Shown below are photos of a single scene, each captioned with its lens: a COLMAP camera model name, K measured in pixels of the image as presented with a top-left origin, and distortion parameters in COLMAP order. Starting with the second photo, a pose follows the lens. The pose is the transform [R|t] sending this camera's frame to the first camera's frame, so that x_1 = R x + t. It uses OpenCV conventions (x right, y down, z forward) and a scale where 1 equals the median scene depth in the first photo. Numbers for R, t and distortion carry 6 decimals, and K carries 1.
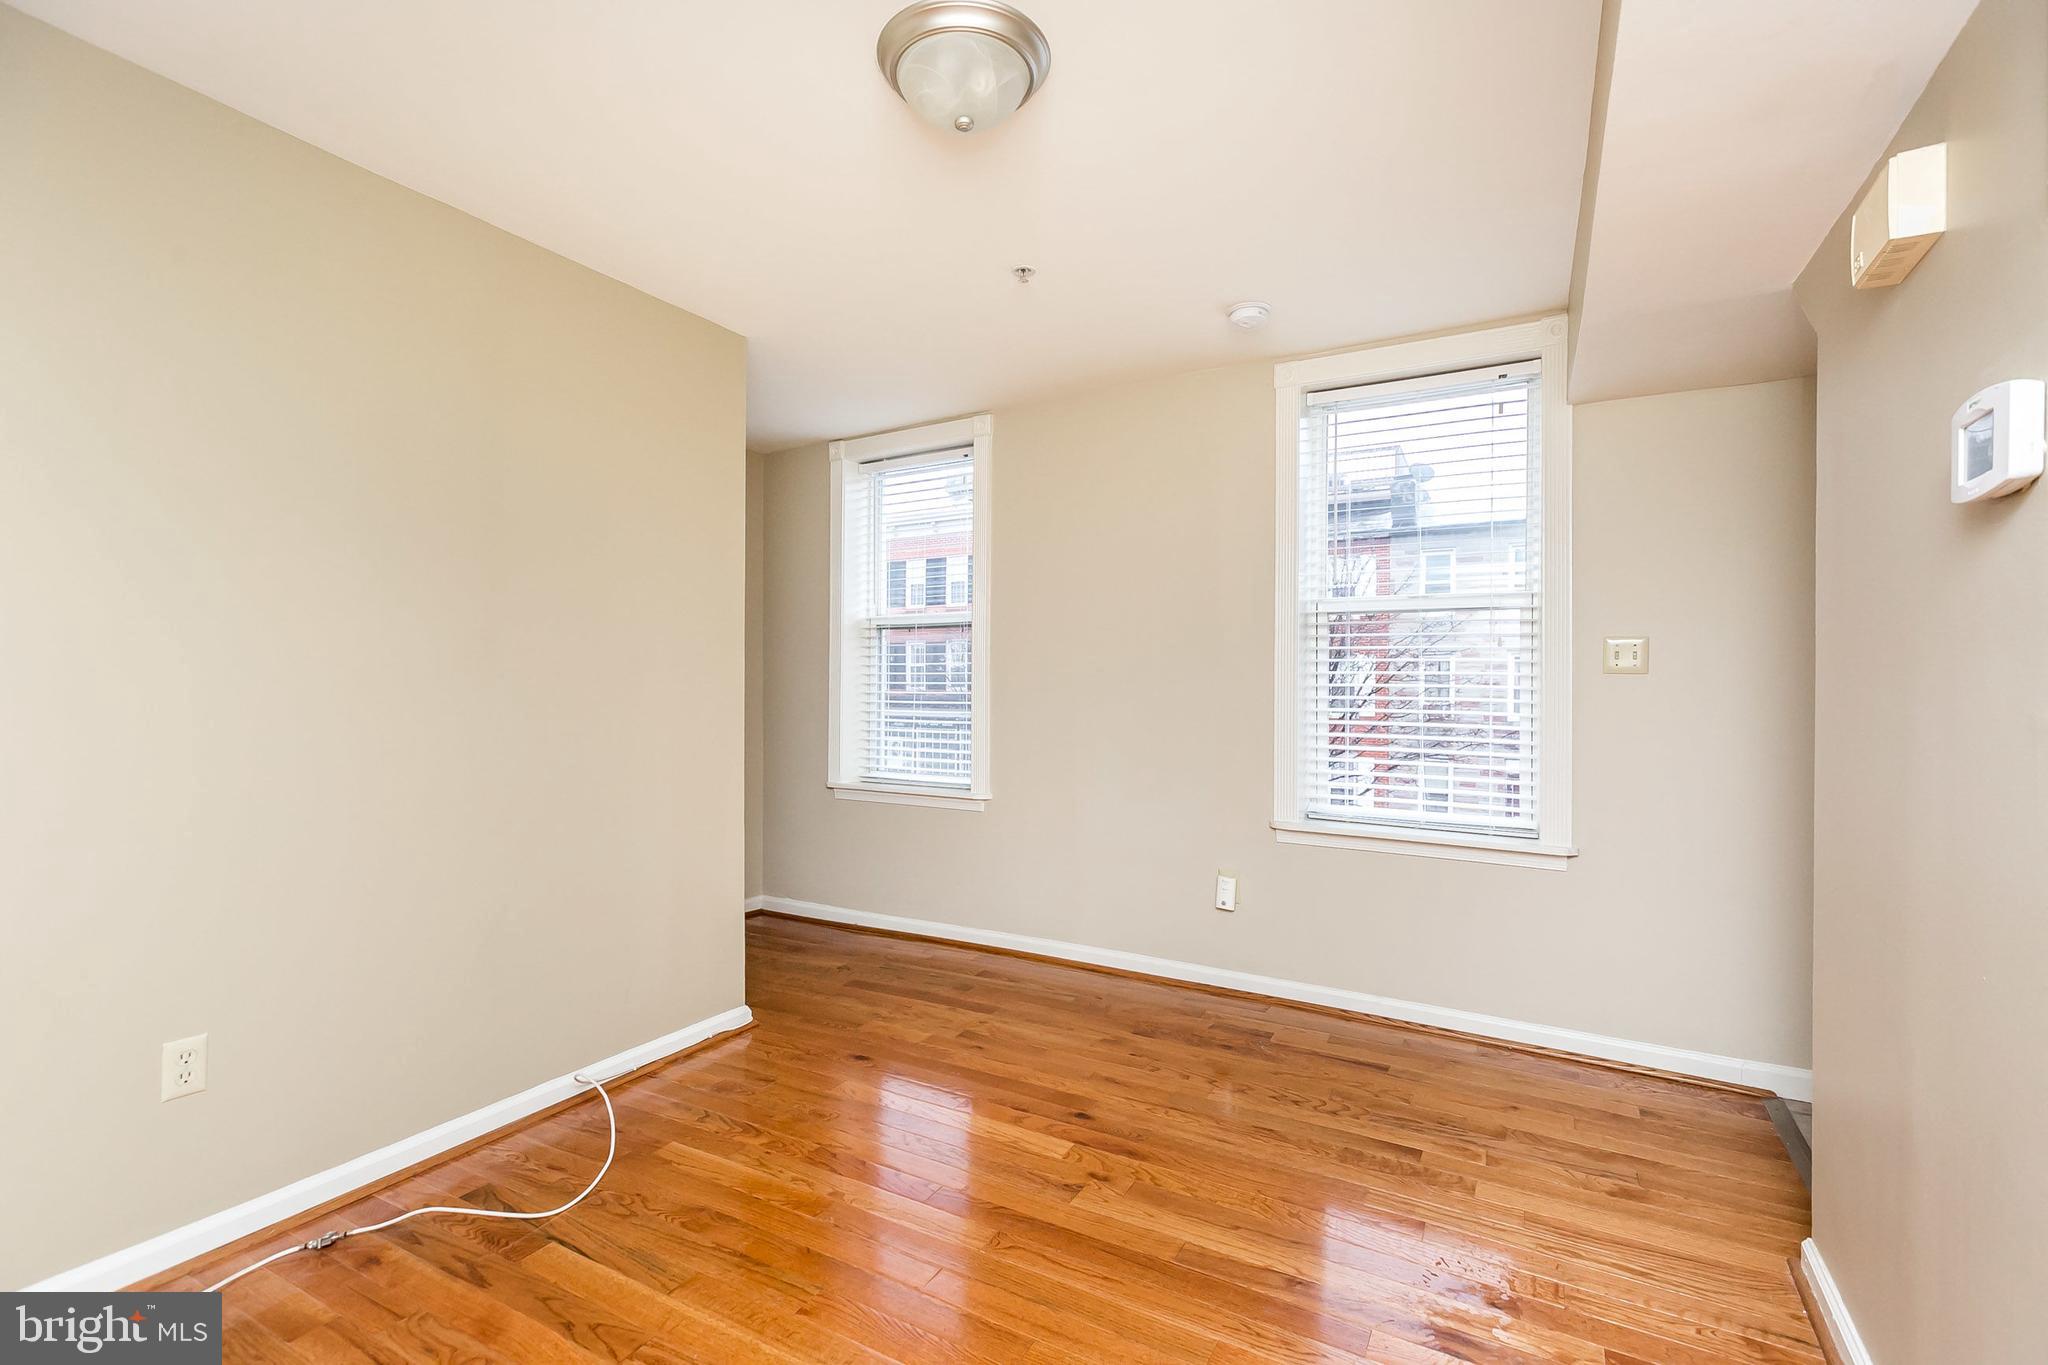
lens RADIAL K [[957.5, 0, 1012.2], [0, 957.5, 682.4], [0, 0, 1]] dist [-0.004740, 0.000625]
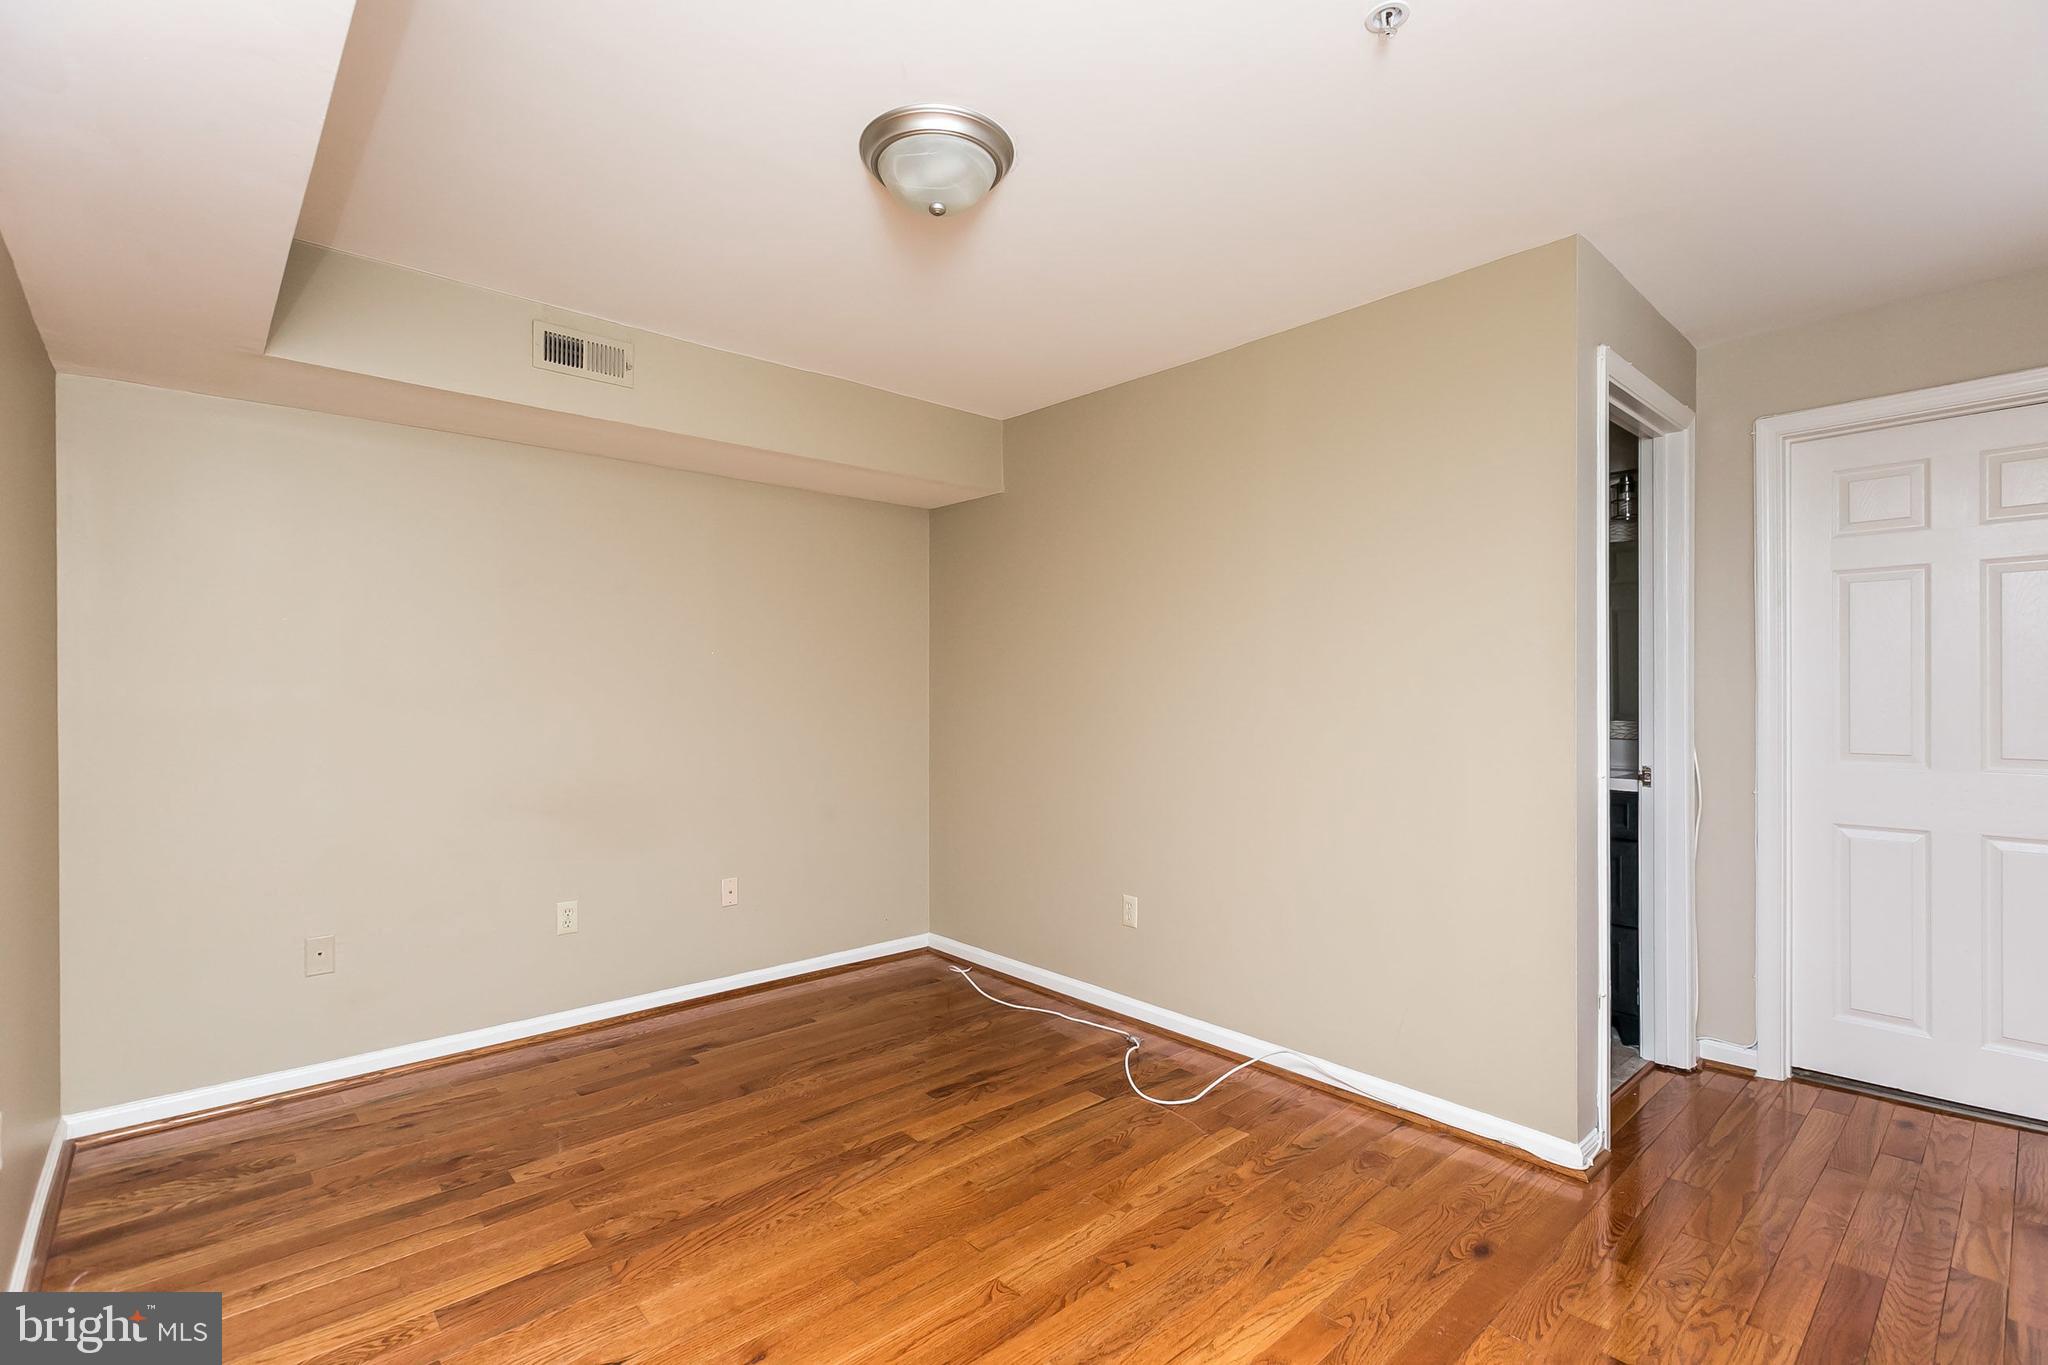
lens RADIAL K [[957.5, 0, 1016.9], [0, 957.5, 685.3], [0, 0, 1]] dist [-0.004740, 0.000625]
pose [[-0.351905, -0.008812, -0.935994, 0.731821], [0.001696, 0.999948, -0.010052, -0.010663], [0.936034, -0.005125, -0.351872, 1.122277]]
